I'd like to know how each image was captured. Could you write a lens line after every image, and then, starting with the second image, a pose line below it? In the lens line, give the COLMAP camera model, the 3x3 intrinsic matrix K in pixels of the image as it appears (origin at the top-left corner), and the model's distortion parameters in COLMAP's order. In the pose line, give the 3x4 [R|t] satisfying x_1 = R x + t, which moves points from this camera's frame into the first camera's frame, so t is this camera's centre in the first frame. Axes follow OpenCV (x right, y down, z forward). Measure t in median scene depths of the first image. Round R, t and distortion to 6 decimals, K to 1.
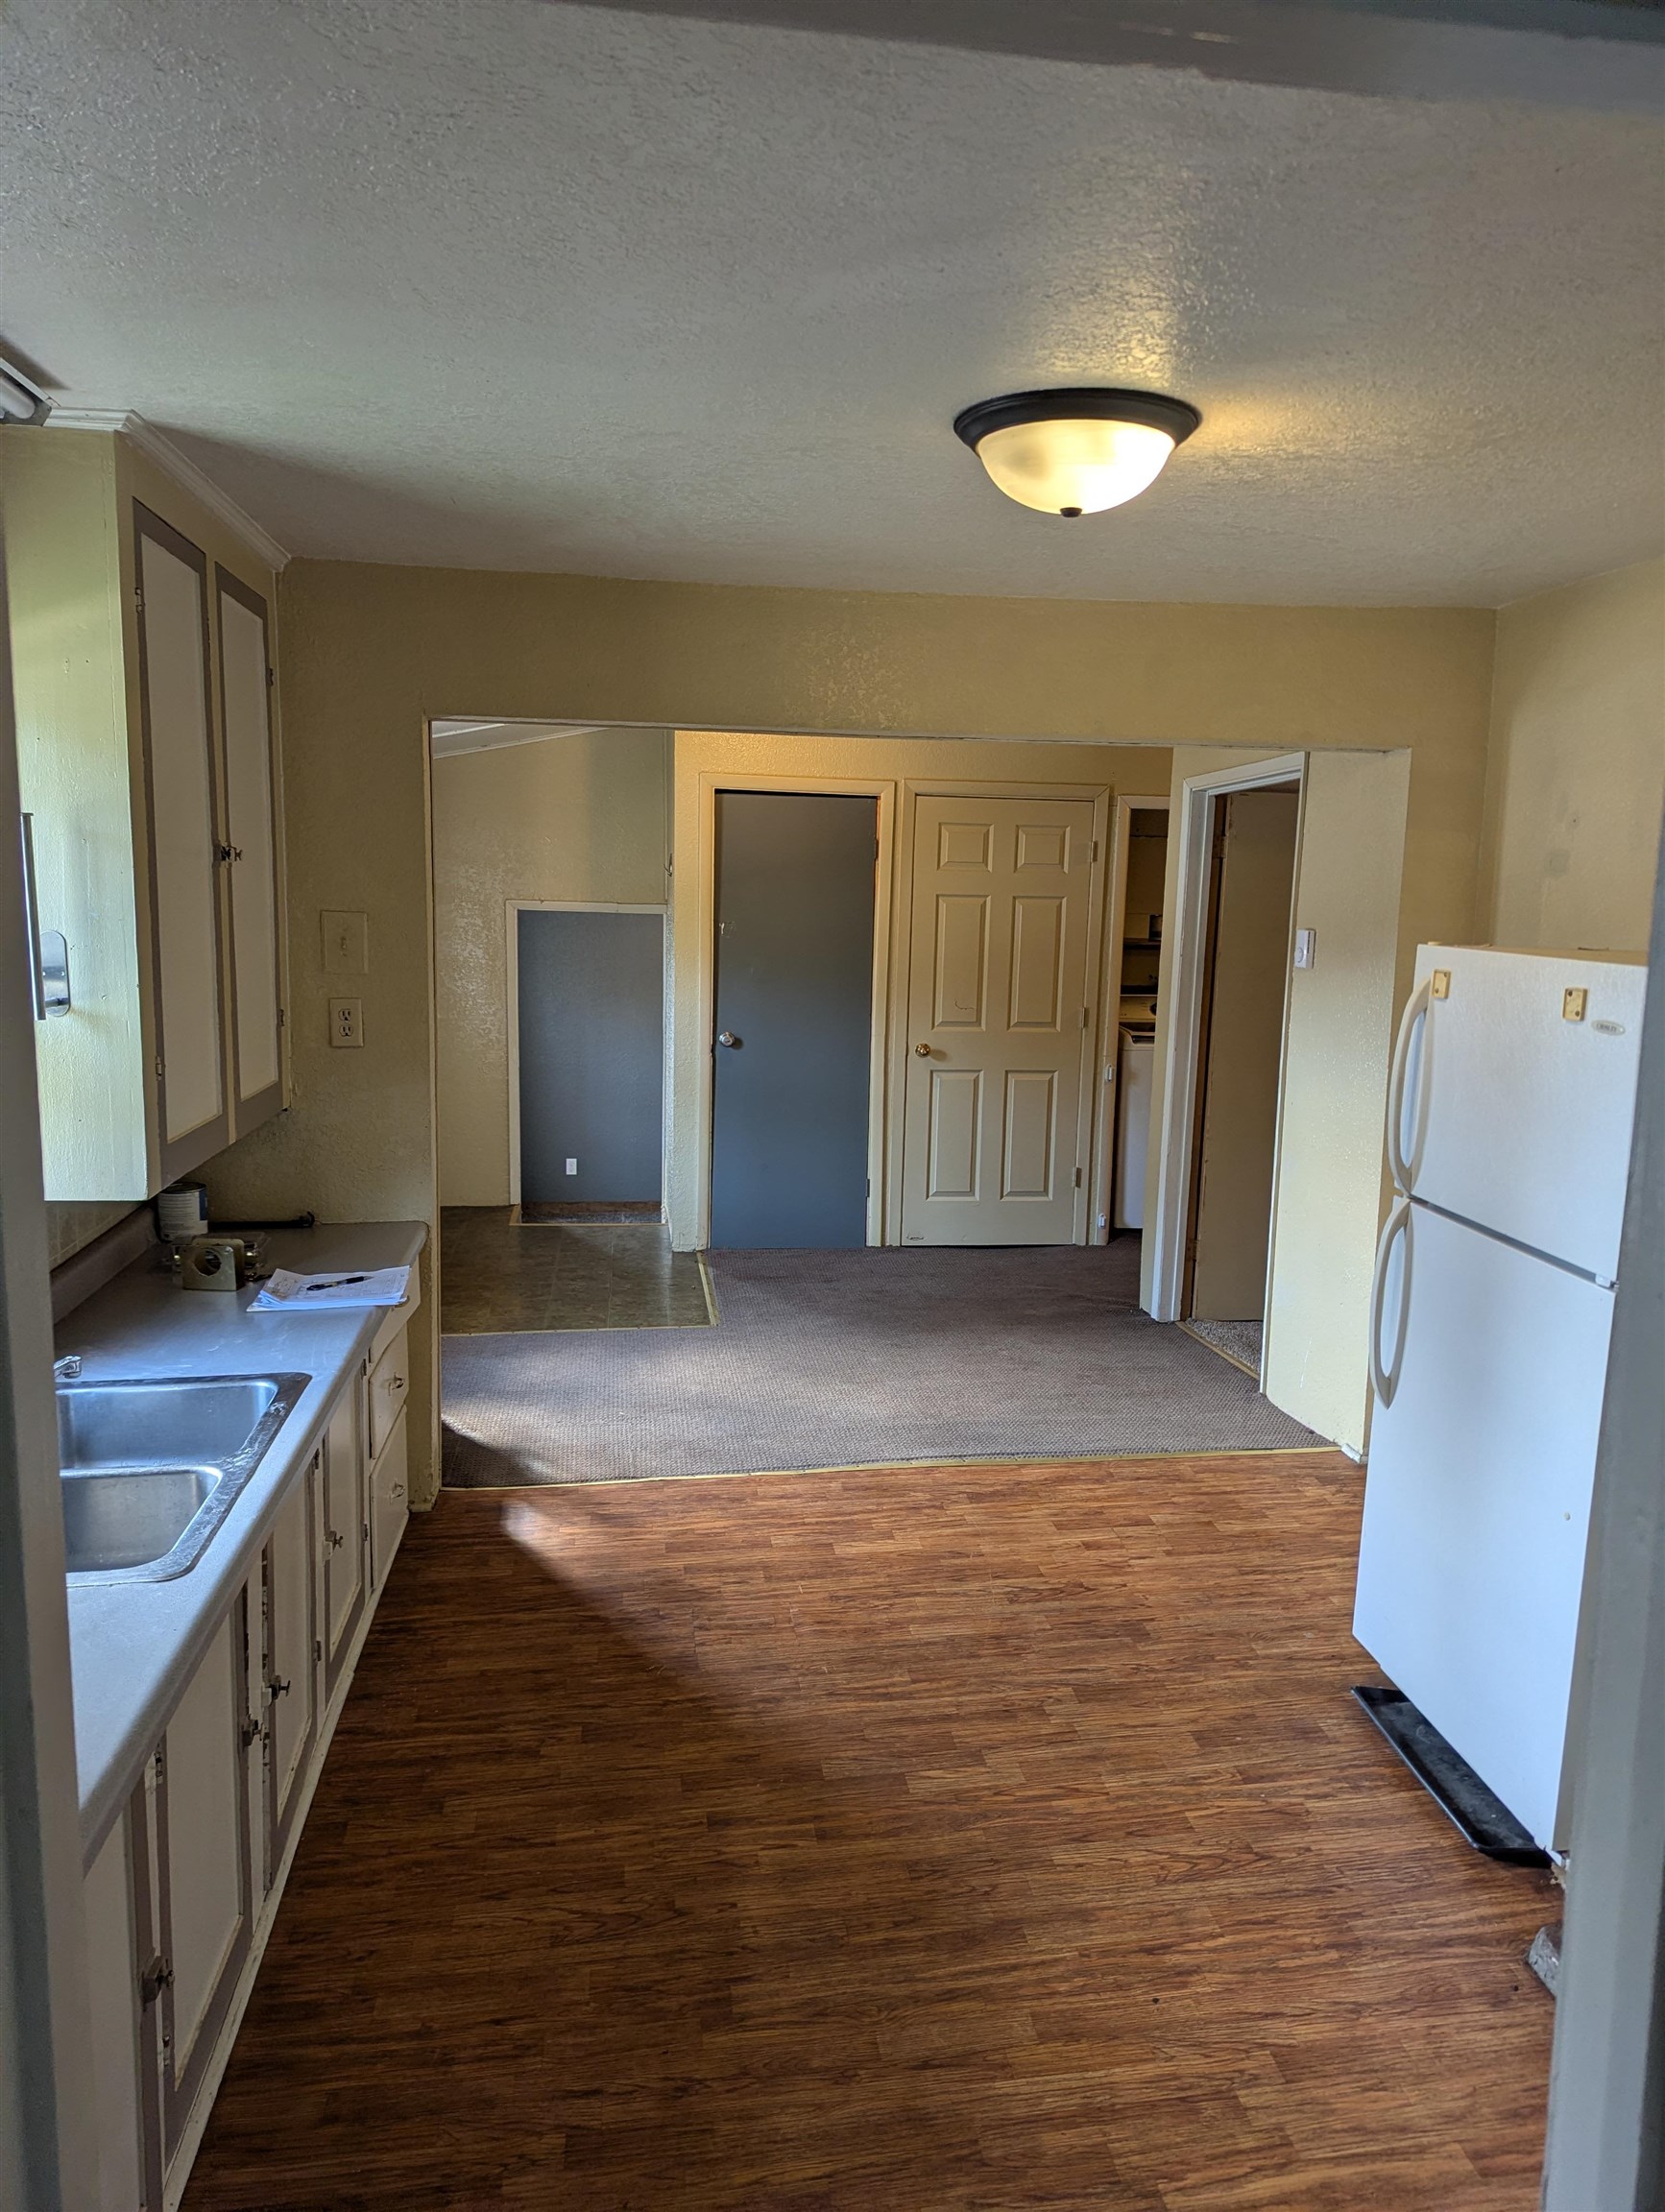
lens RADIAL K [[1570.0, 0, 894.6], [0, 1570.0, 1113.3], [0, 0, 1]] dist [0.056203, -0.055108]
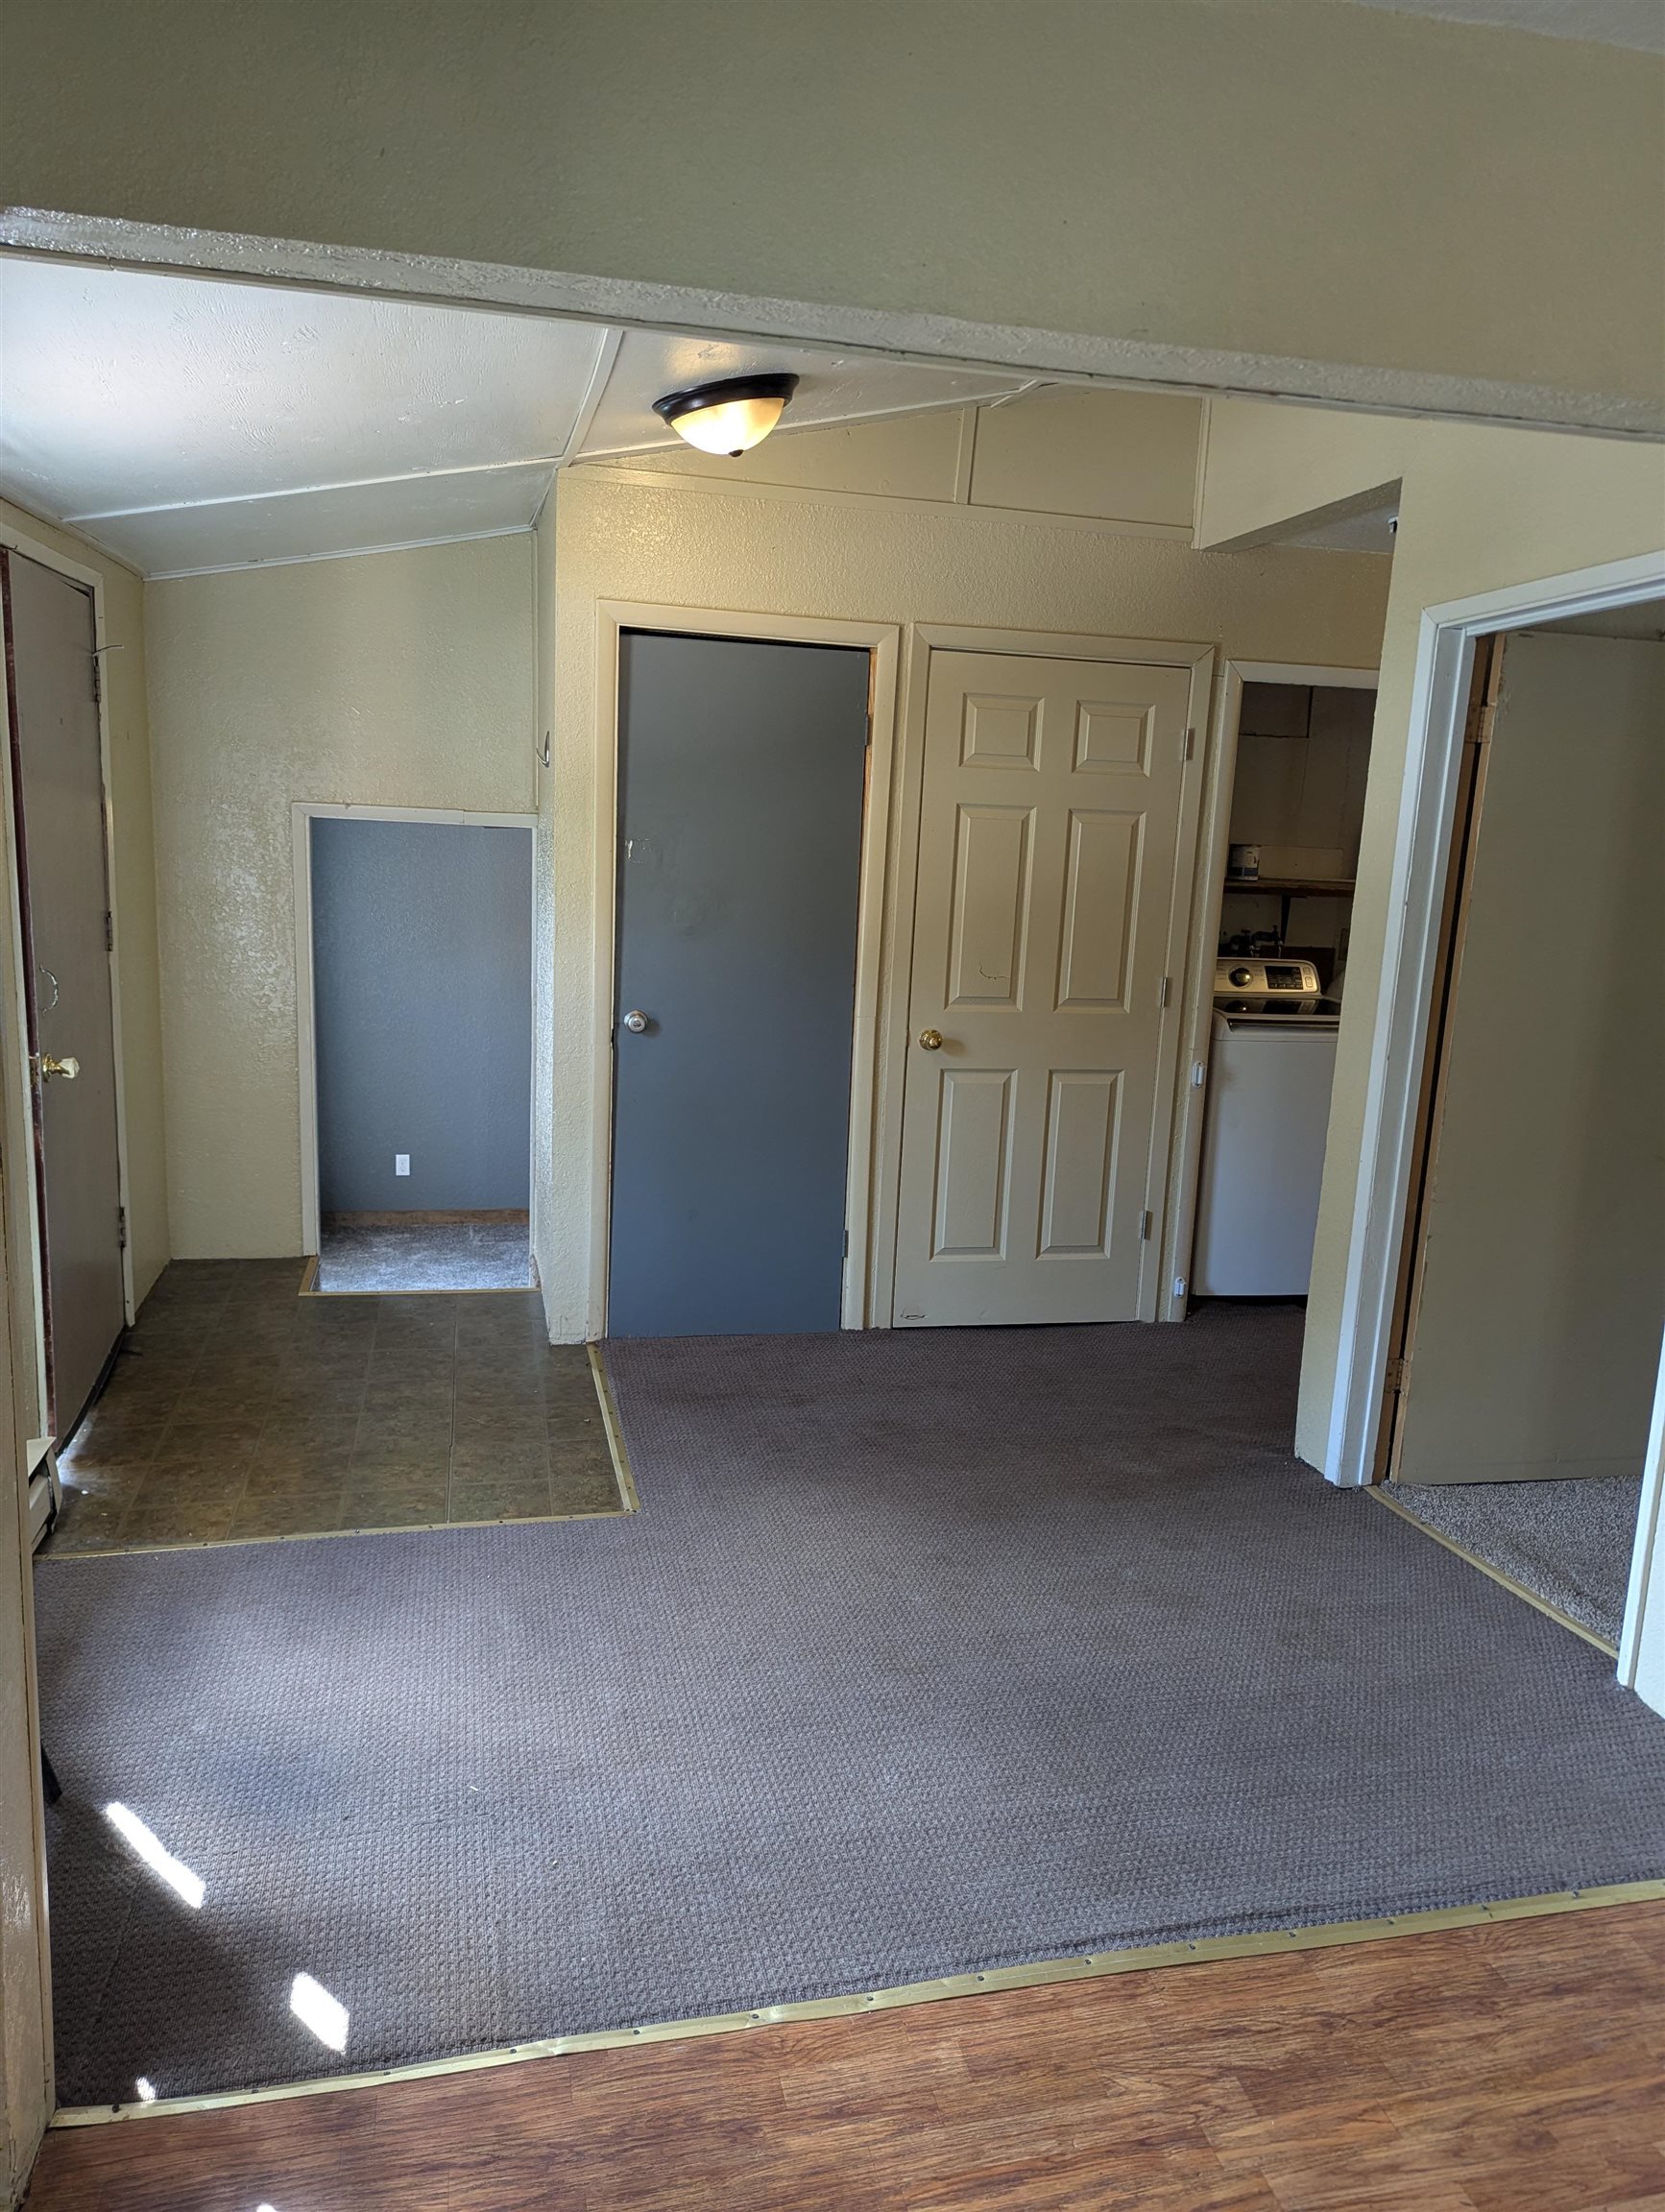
lens RADIAL K [[1570.5, 0, 864.4], [0, 1570.5, 1112.6], [0, 0, 1]] dist [0.033610, -0.020152]
pose [[0.997149, 0.005232, 0.075274, -0.066528], [-0.008063, 0.999269, 0.037360, -0.037530], [-0.075023, -0.037861, 0.996463, 0.374771]]
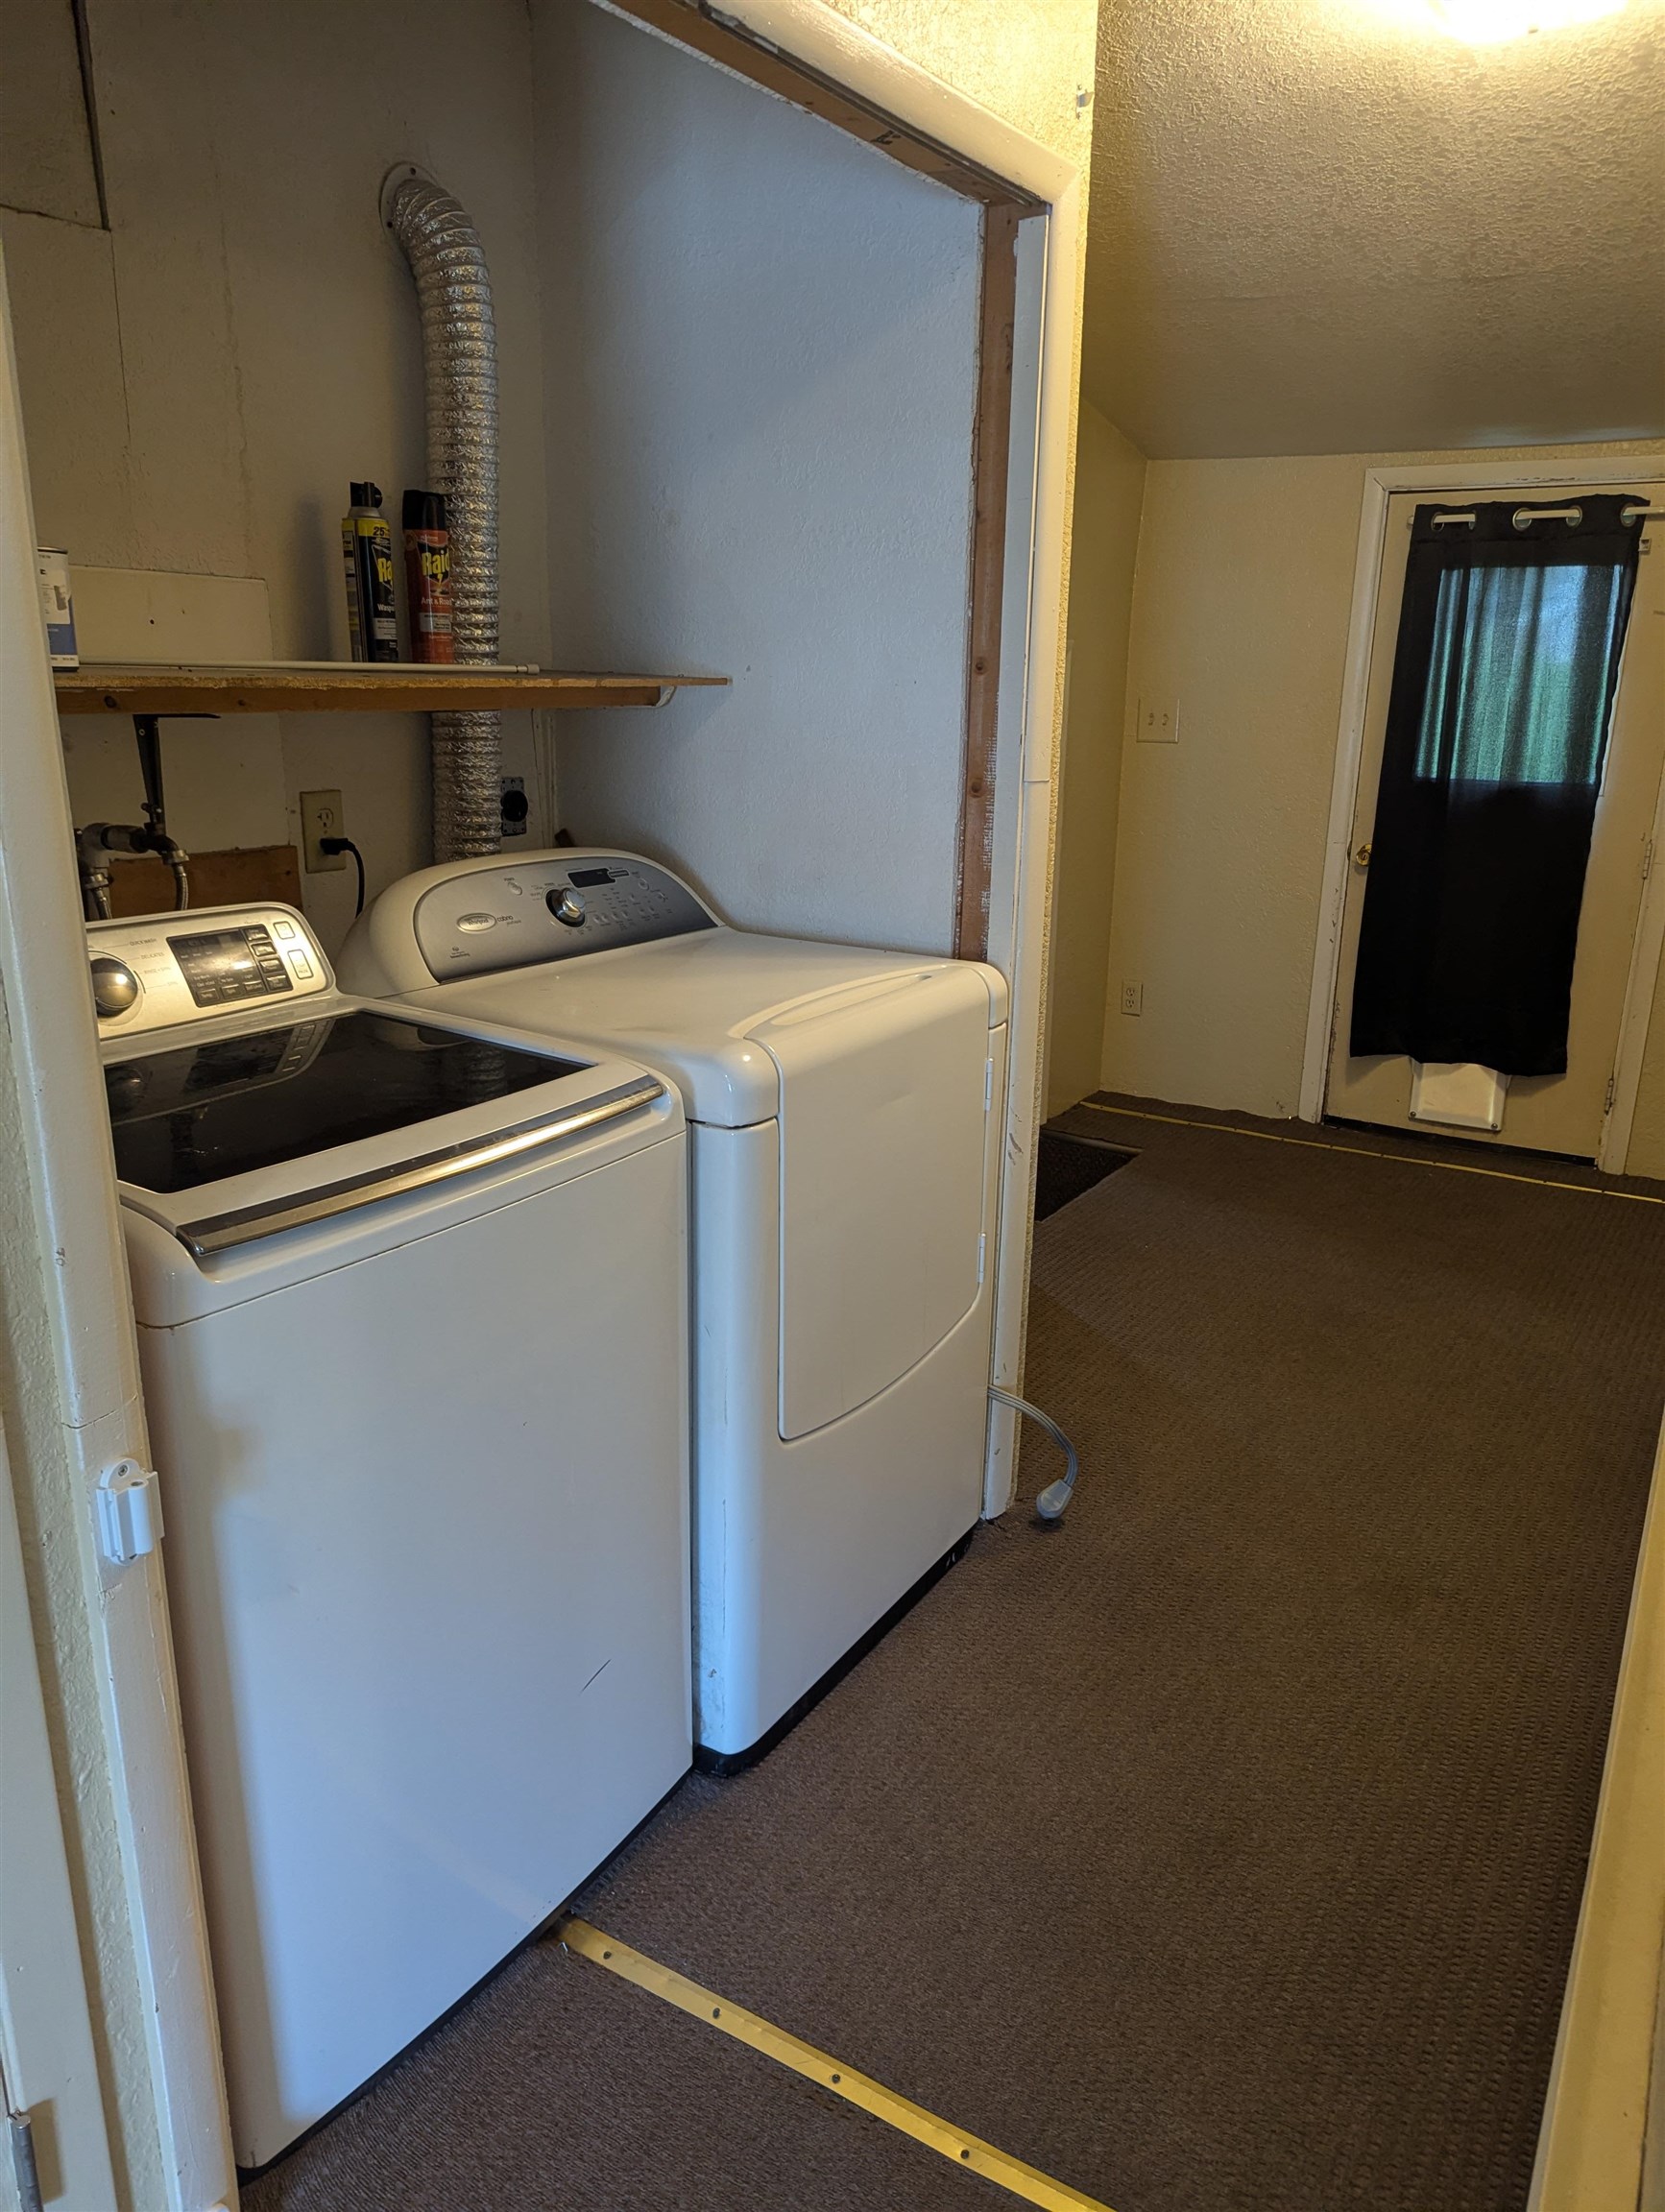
lens RADIAL K [[1570.5, 0, 864.4], [0, 1570.5, 1112.6], [0, 0, 1]] dist [0.033610, -0.020152]
pose [[0.647697, -0.228659, 0.726776, 0.088803], [0.120011, 0.972613, 0.199051, -0.099797], [-0.752387, -0.041704, 0.657400, 0.953548]]
